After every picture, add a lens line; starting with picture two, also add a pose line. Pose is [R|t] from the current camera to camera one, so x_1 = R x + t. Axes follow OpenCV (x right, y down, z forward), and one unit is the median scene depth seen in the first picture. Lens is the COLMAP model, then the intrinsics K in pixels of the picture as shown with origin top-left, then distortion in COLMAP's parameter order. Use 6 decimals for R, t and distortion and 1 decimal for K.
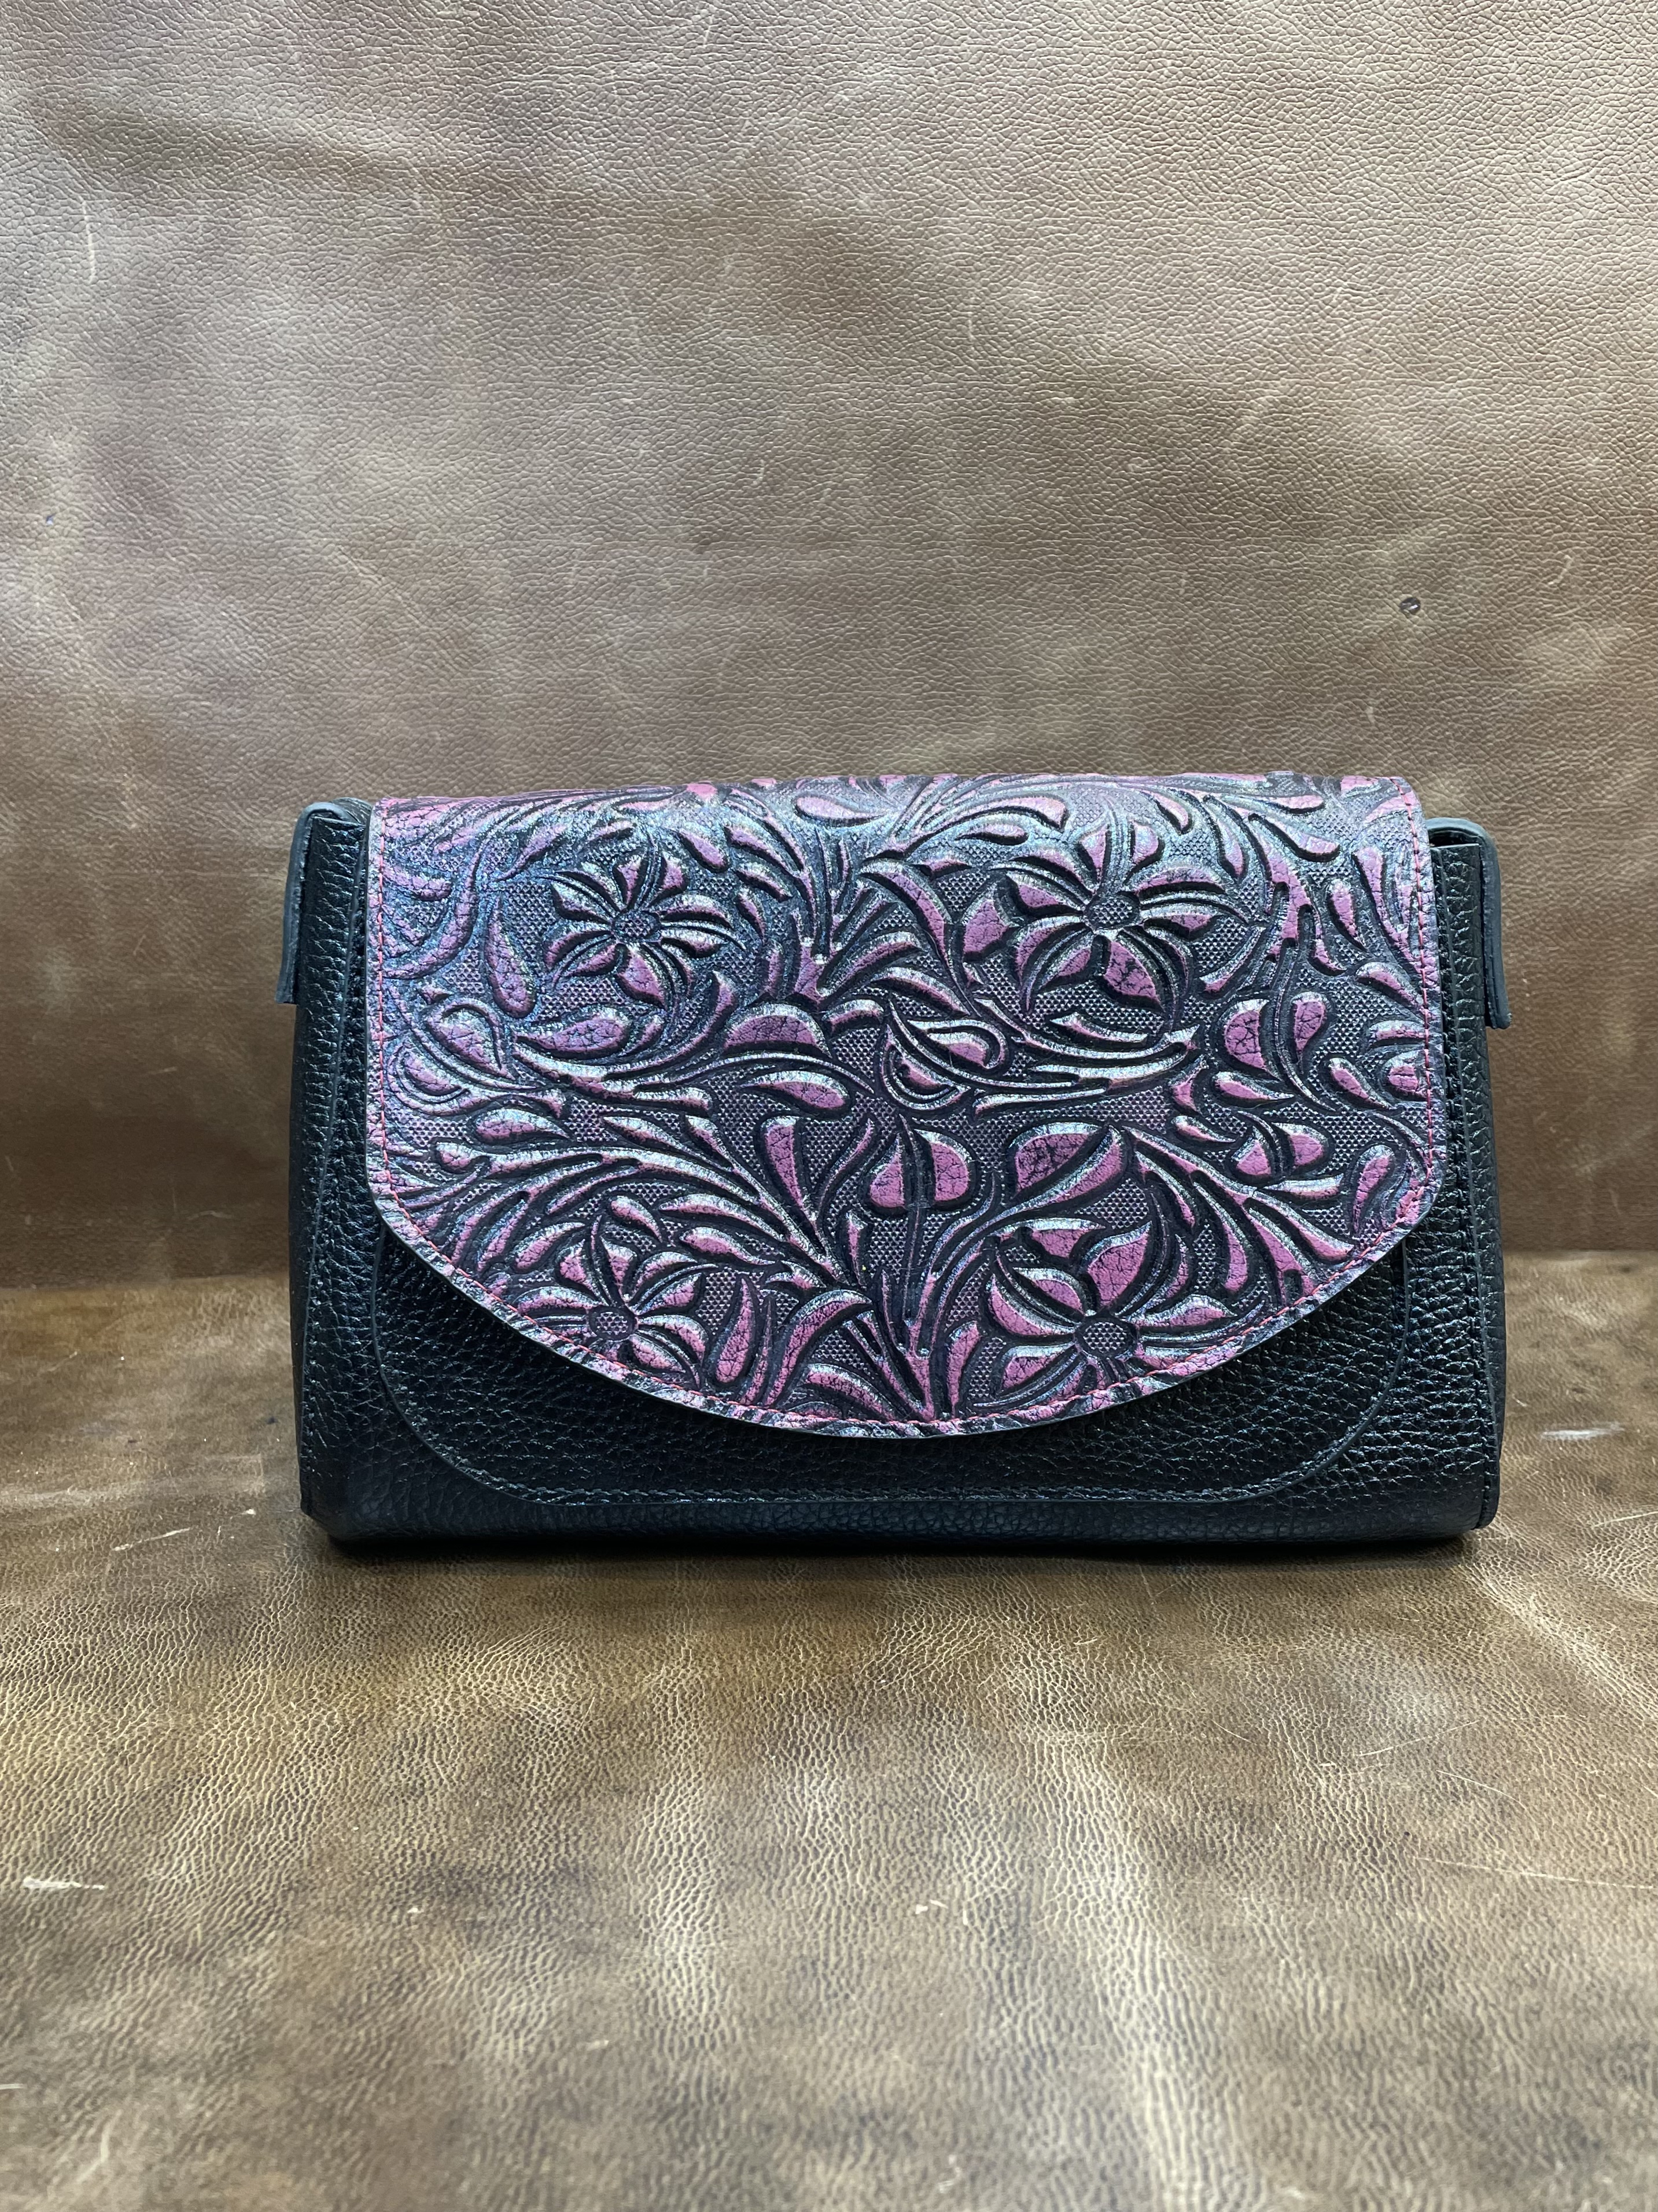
lens RADIAL K [[1782.4, 0, 845.8], [0, 1782.4, 1089.5], [0, 0, 1]] dist [0.069471, -0.097722]
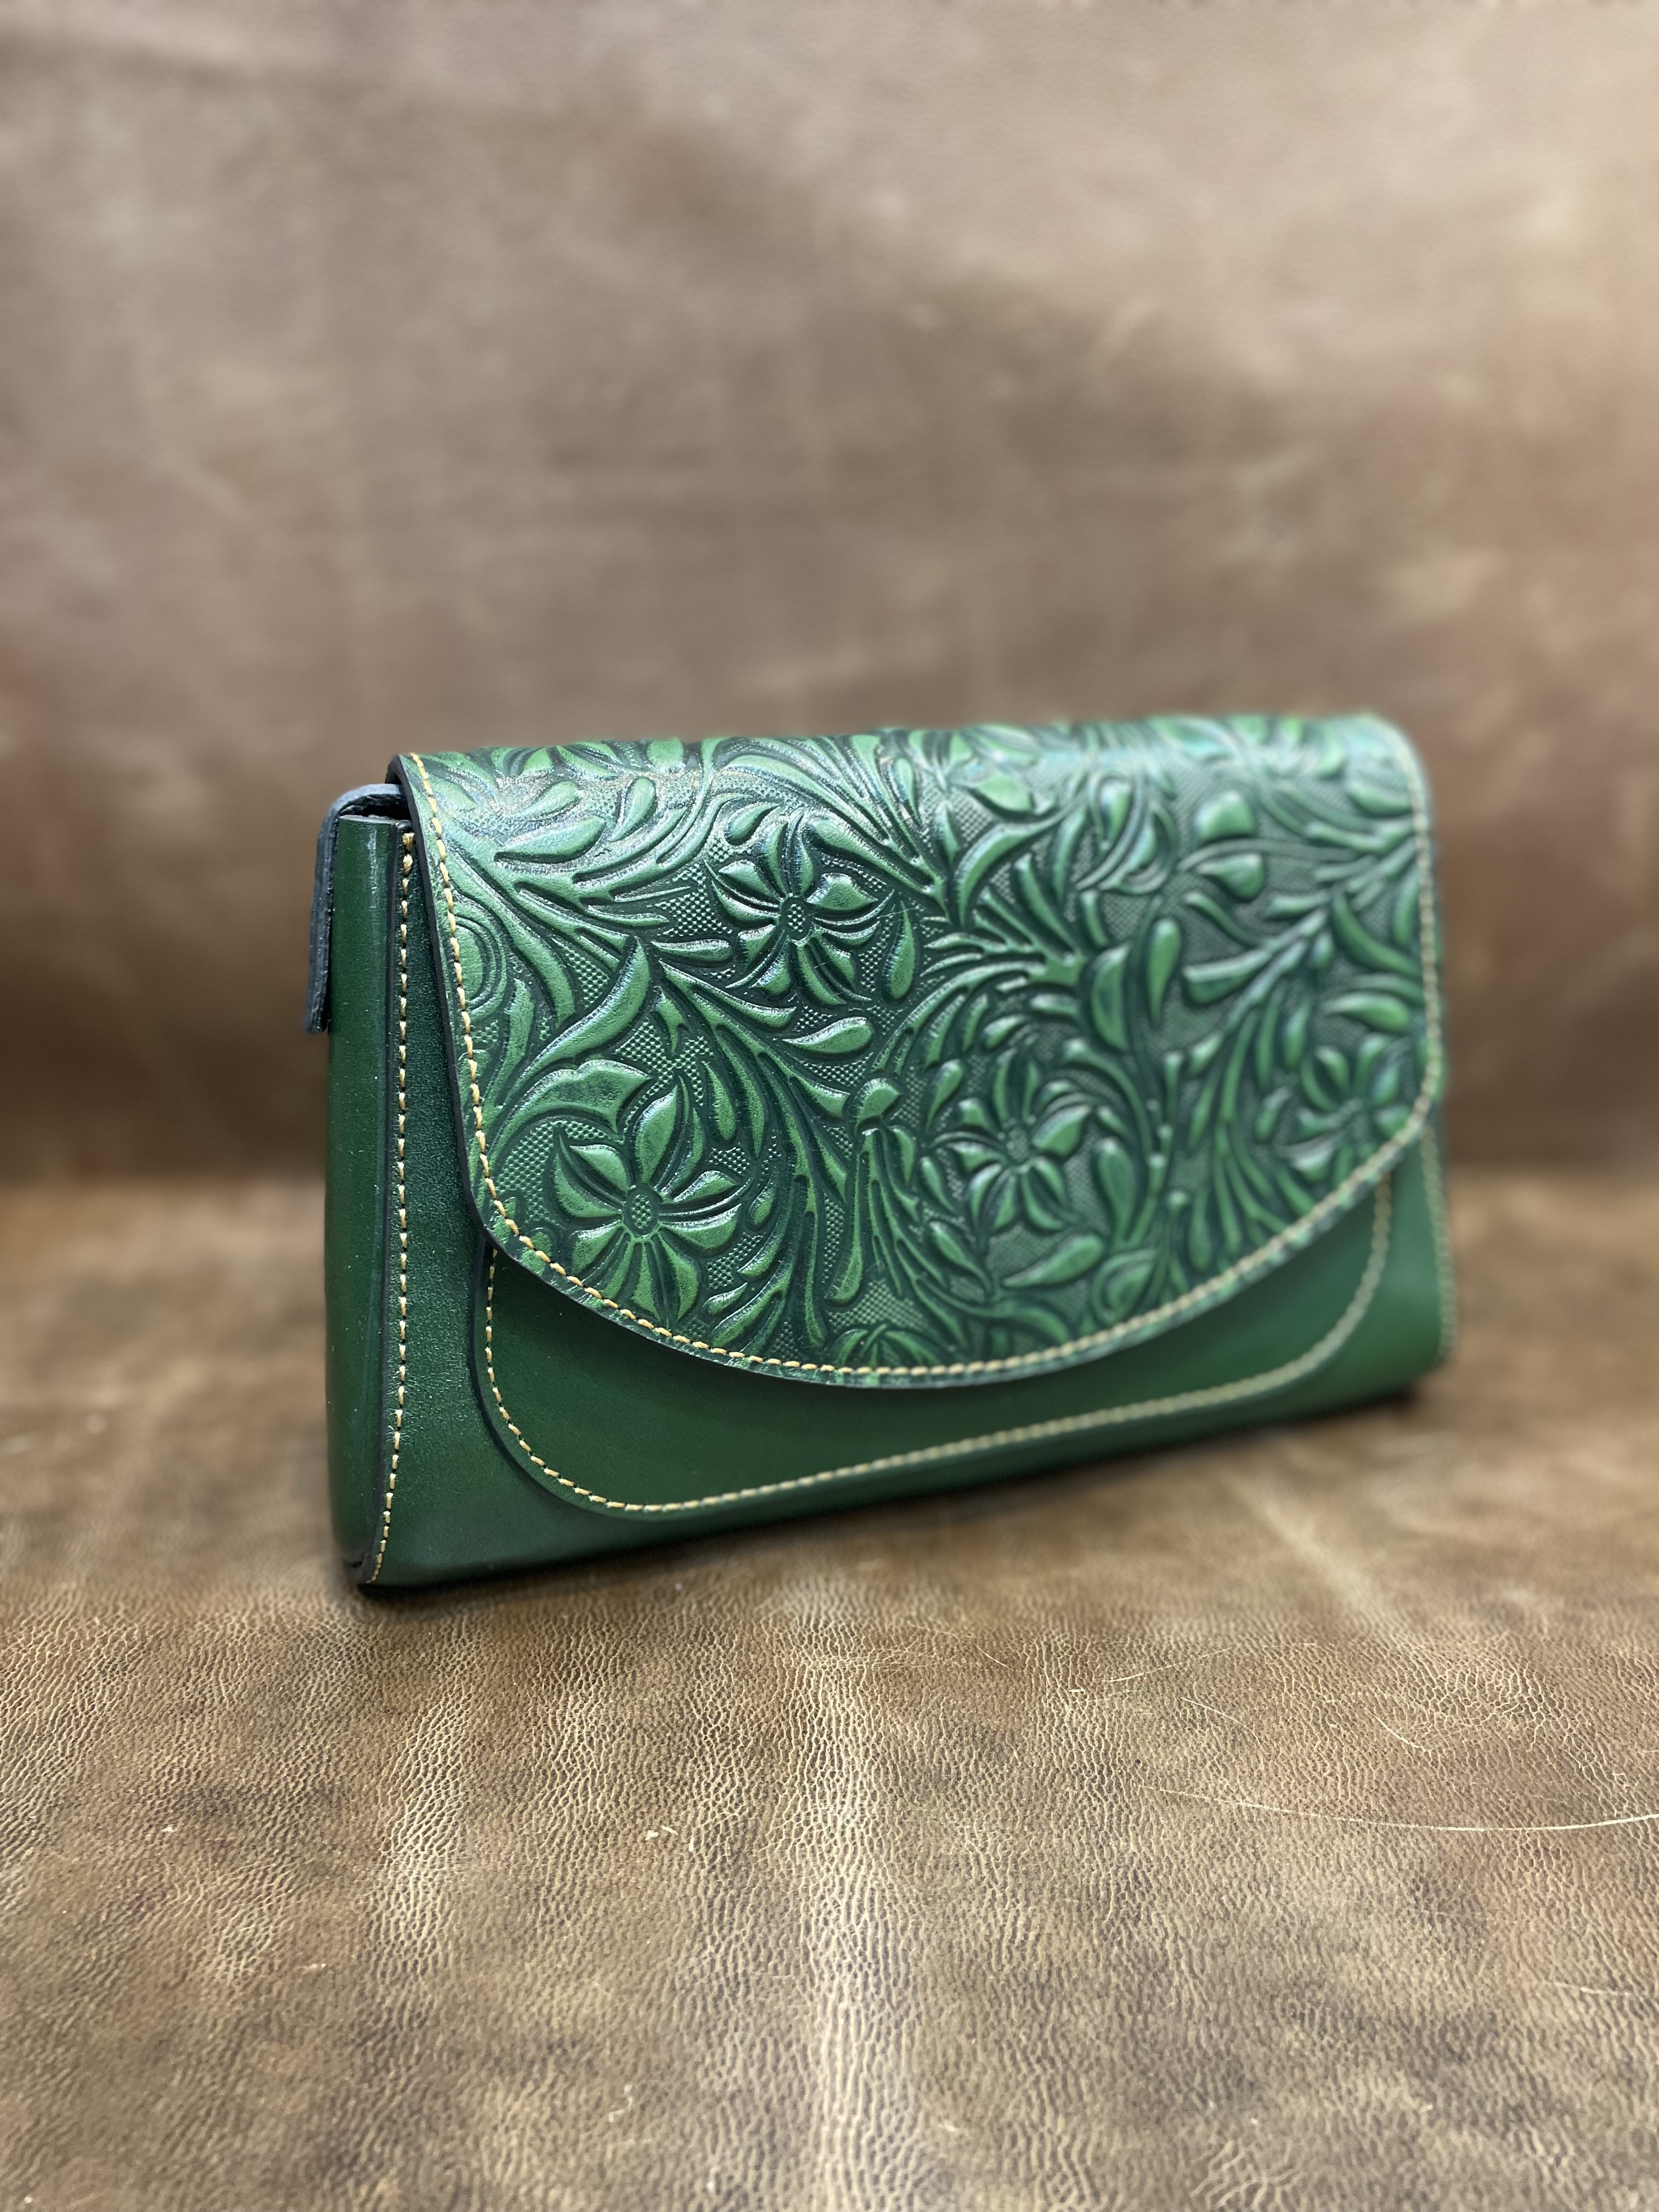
lens RADIAL K [[1682.8, 0, 841.3], [0, 1682.8, 1116.1], [0, 0, 1]] dist [0.067622, -0.098592]
pose [[0.999906, 0.010041, -0.009304, 0.160320], [-0.009203, 0.996246, 0.086075, -0.046870], [0.010133, -0.085981, 0.996245, 0.057363]]
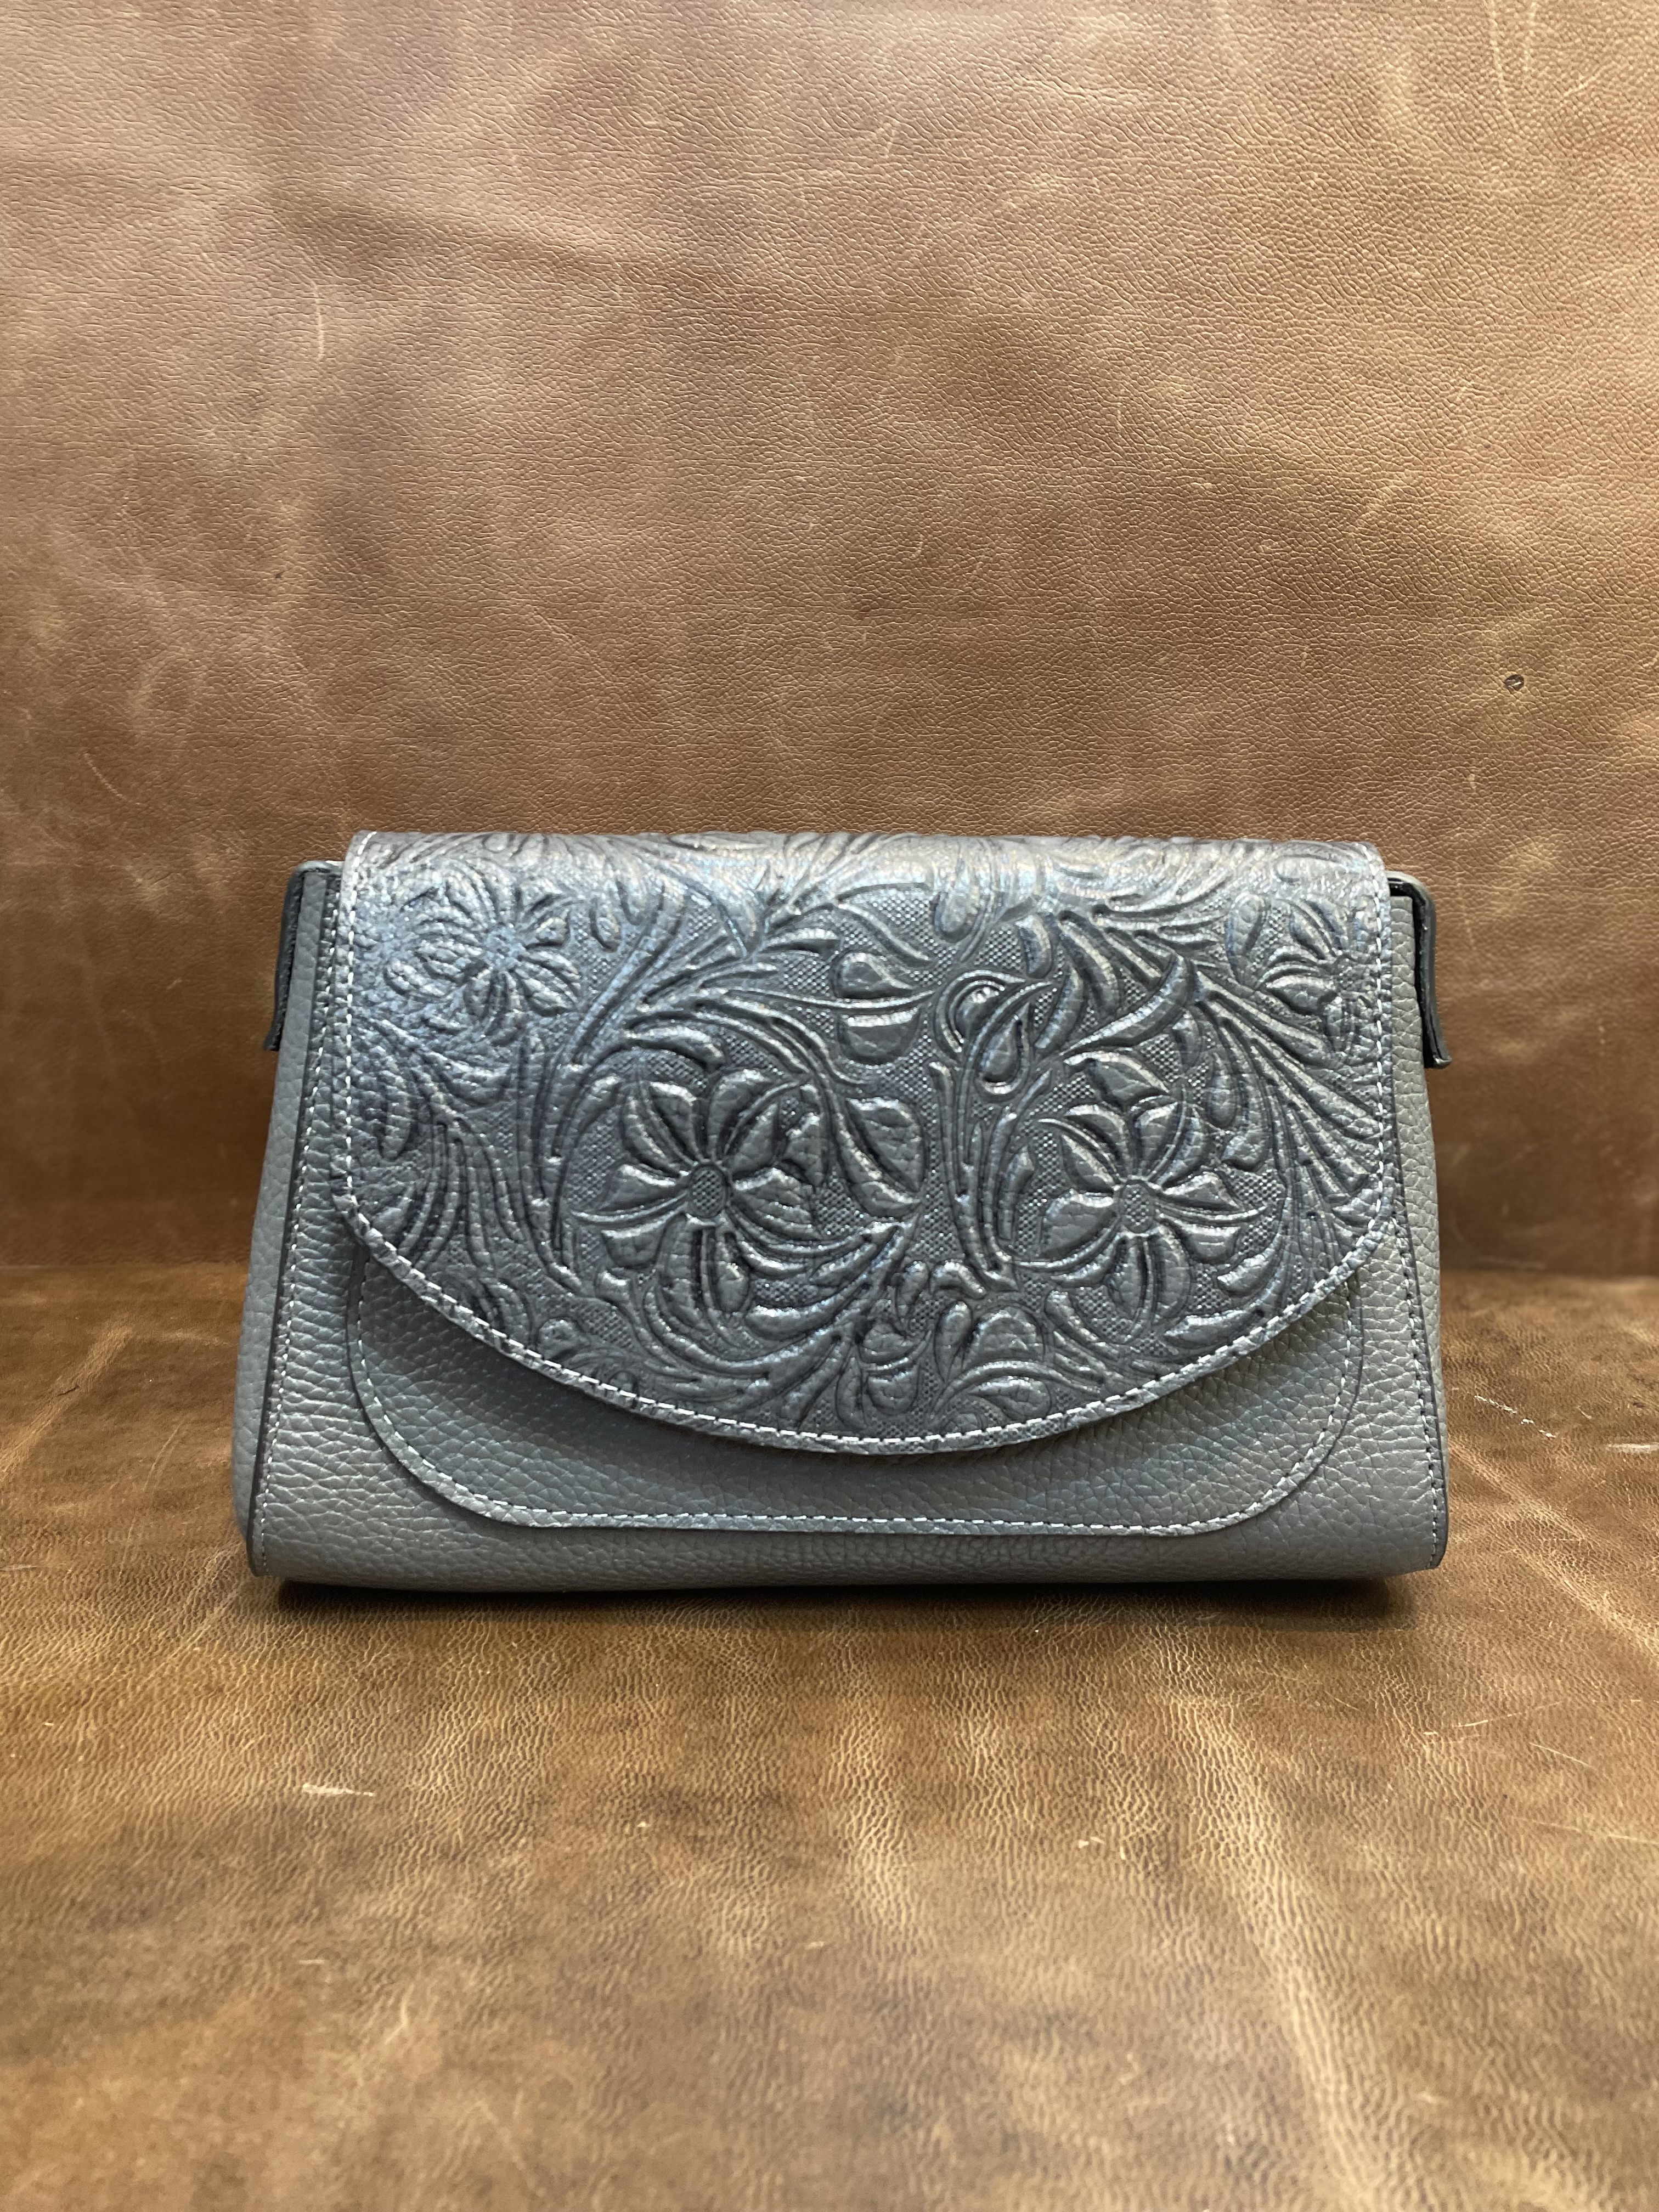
lens RADIAL K [[1682.8, 0, 837.9], [0, 1682.8, 1121.8], [0, 0, 1]] dist [0.067622, -0.098592]
pose [[0.999130, 0.031602, -0.027197, -0.101824], [-0.030991, 0.999264, 0.022609, -0.024967], [0.027892, -0.021747, 0.999374, -0.078311]]
